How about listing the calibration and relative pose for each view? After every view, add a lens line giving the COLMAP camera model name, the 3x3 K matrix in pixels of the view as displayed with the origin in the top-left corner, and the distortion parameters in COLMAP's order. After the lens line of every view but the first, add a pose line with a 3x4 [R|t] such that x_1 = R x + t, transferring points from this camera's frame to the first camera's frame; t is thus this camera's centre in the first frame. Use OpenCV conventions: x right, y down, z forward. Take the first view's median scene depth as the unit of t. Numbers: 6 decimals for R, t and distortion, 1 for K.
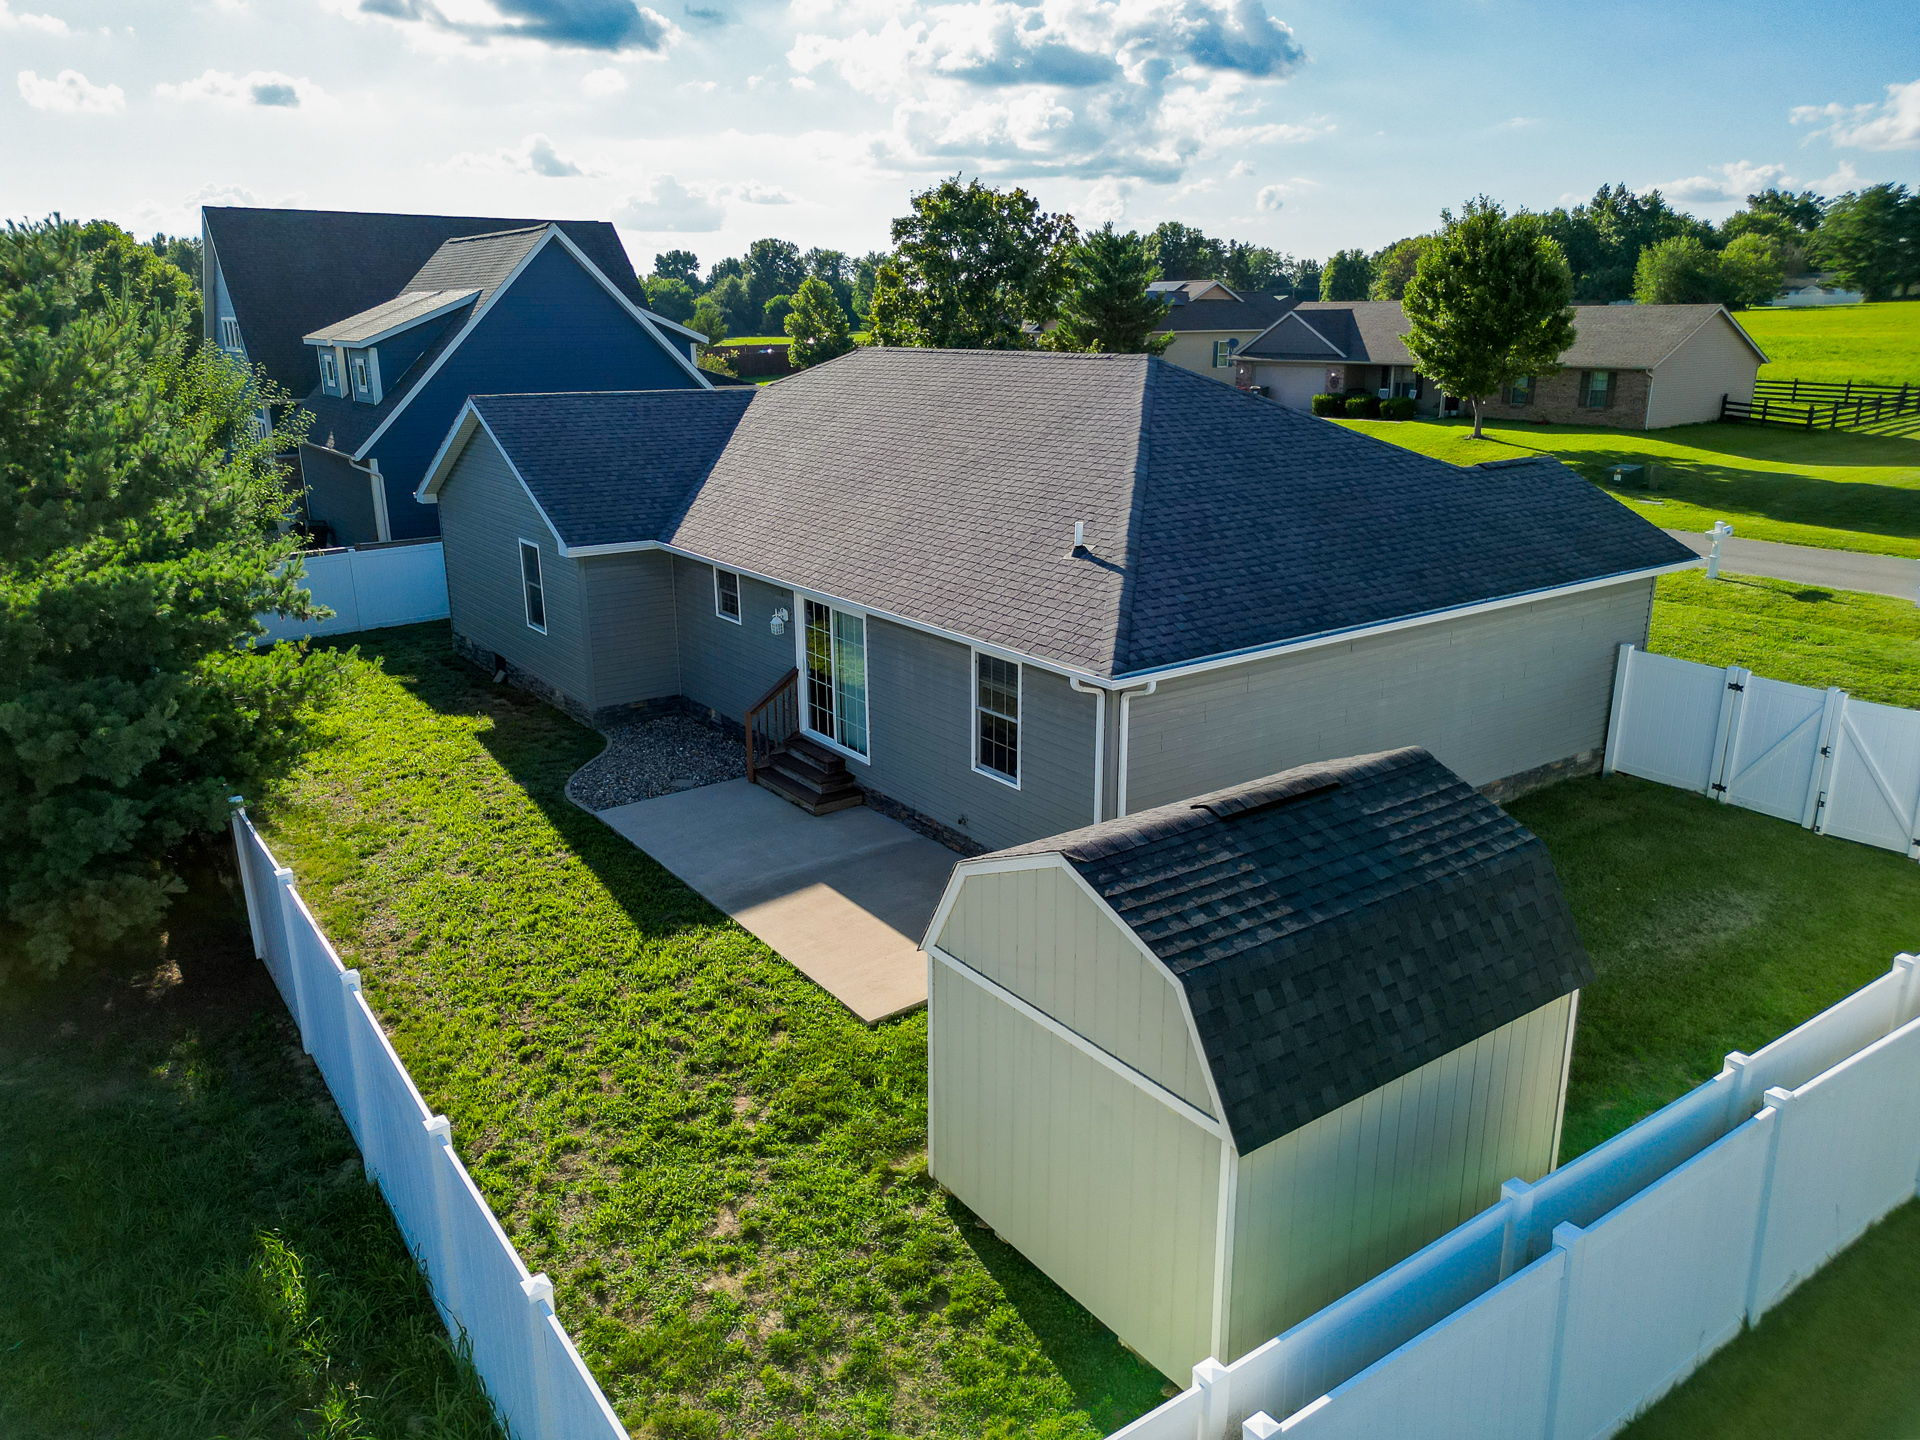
lens RADIAL K [[1394.5, 0, 995.5], [0, 1394.5, 718.1], [0, 0, 1]] dist [0.074155, -0.069218]
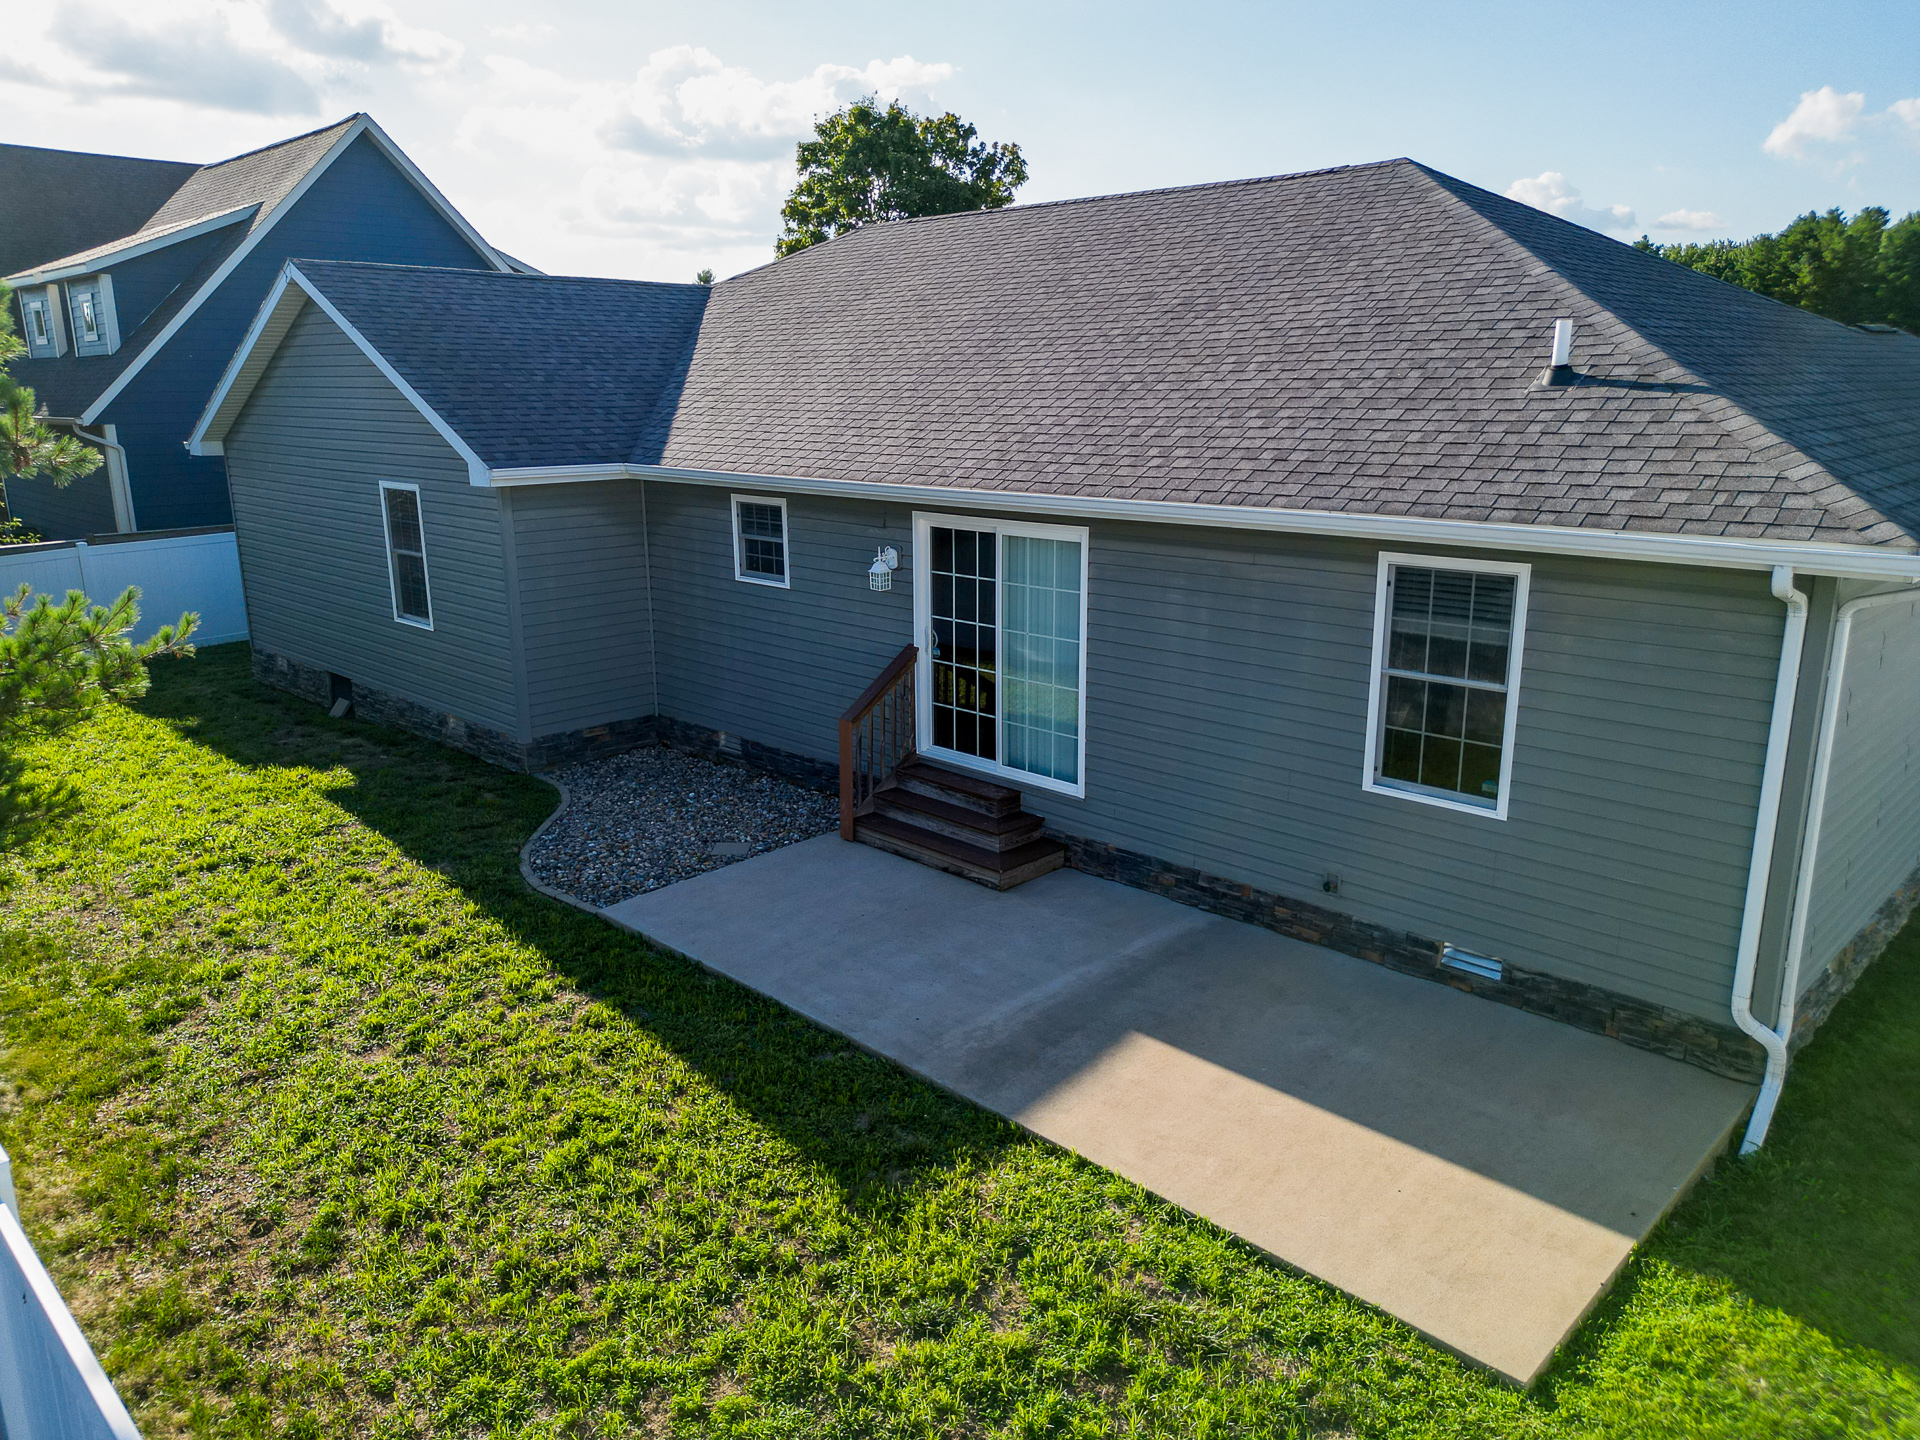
lens RADIAL K [[1335.4, 0, 960.0], [0, 1335.4, 720.0], [0, 0, 1]] dist [0.063684, -0.059692]
pose [[0.986182, -0.042350, 0.160159, -0.222103], [0.049479, 0.997942, -0.040789, 0.020893], [-0.158102, 0.048150, 0.986248, 0.442447]]
